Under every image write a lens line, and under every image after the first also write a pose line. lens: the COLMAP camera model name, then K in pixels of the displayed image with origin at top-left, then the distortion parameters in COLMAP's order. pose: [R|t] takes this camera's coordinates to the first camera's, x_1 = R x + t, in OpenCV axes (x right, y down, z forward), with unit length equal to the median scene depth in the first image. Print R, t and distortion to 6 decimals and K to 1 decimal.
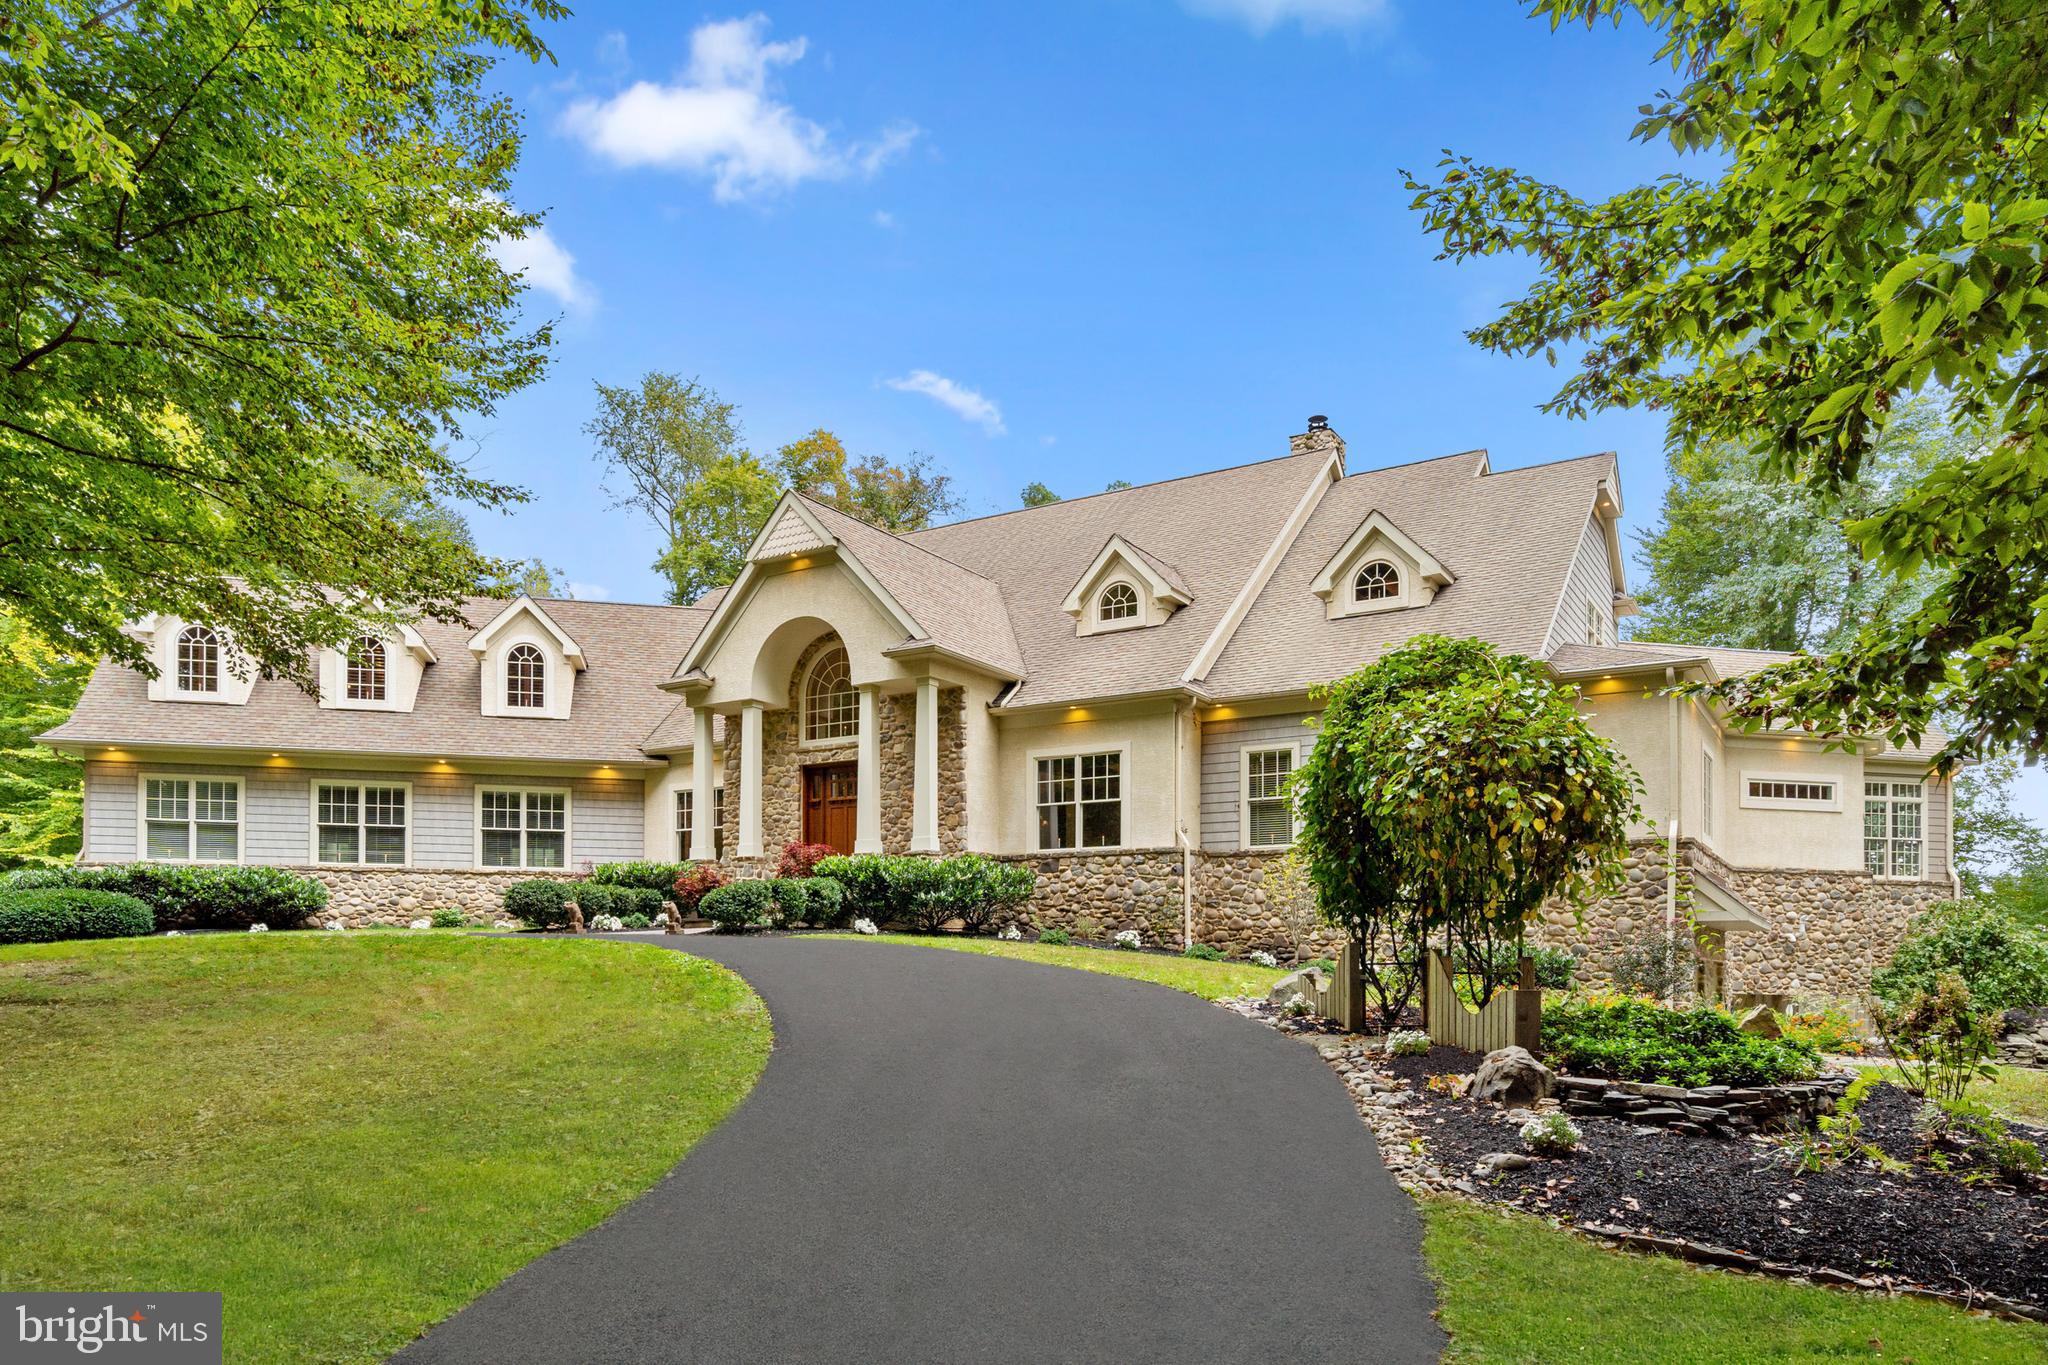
lens RADIAL K [[1273.0, 0, 1076.7], [0, 1273.0, 927.7], [0, 0, 1]] dist [-0.014523, -0.001463]
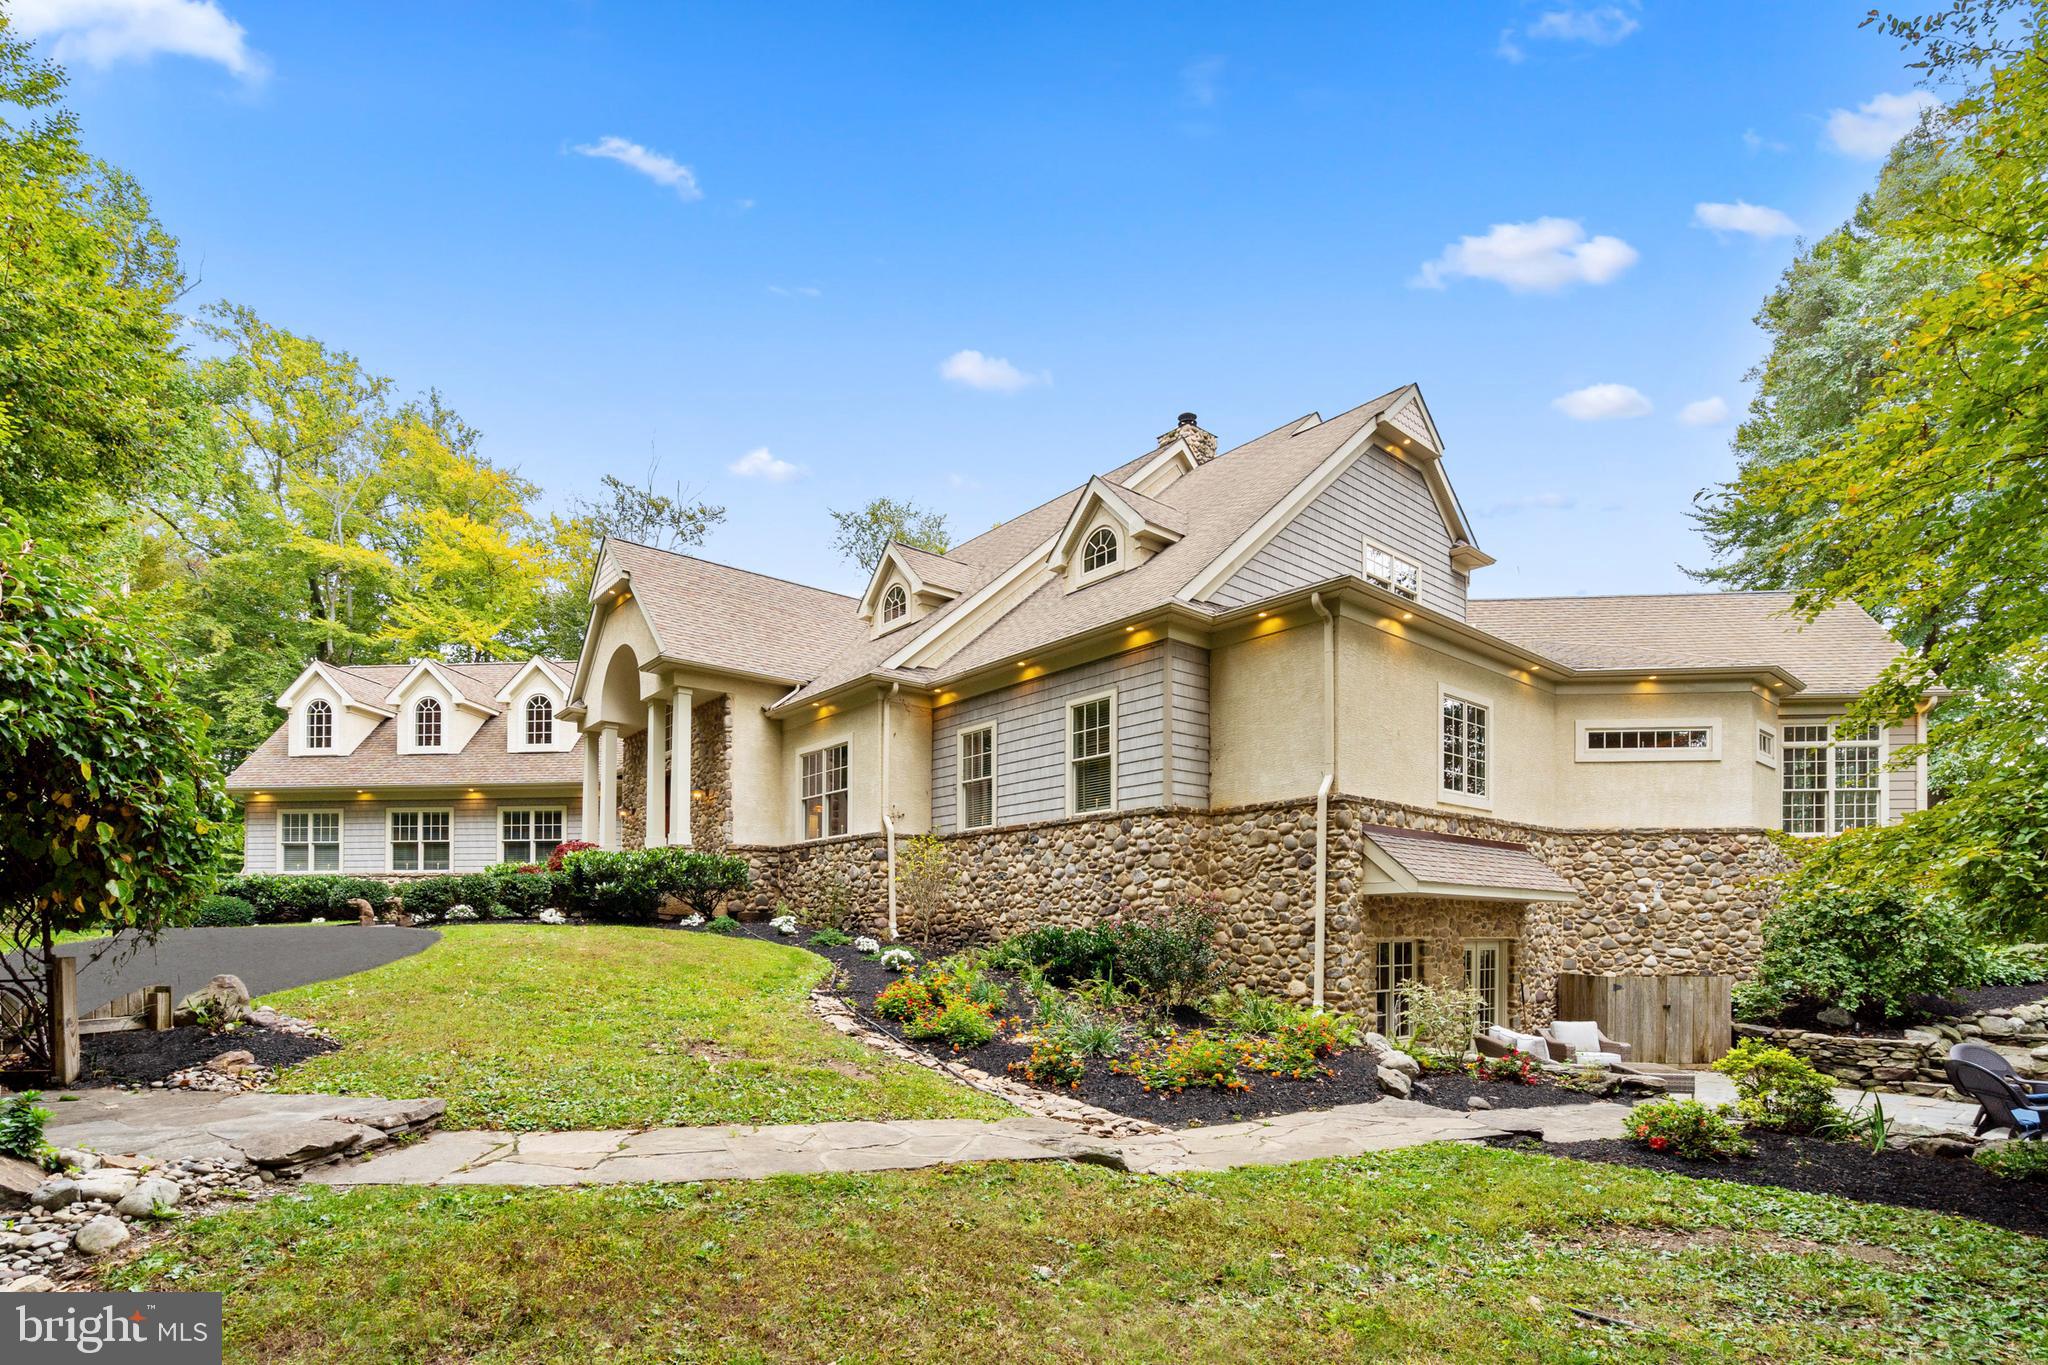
lens RADIAL K [[944.7, 0, 1067.5], [0, 944.7, 905.2], [0, 0, 1]] dist [0.002167, 0.000571]
pose [[0.961967, -0.019865, -0.272441, 0.359952], [0.020102, 0.999796, -0.001920, -0.000721], [0.272423, -0.003630, 0.962171, 0.267937]]
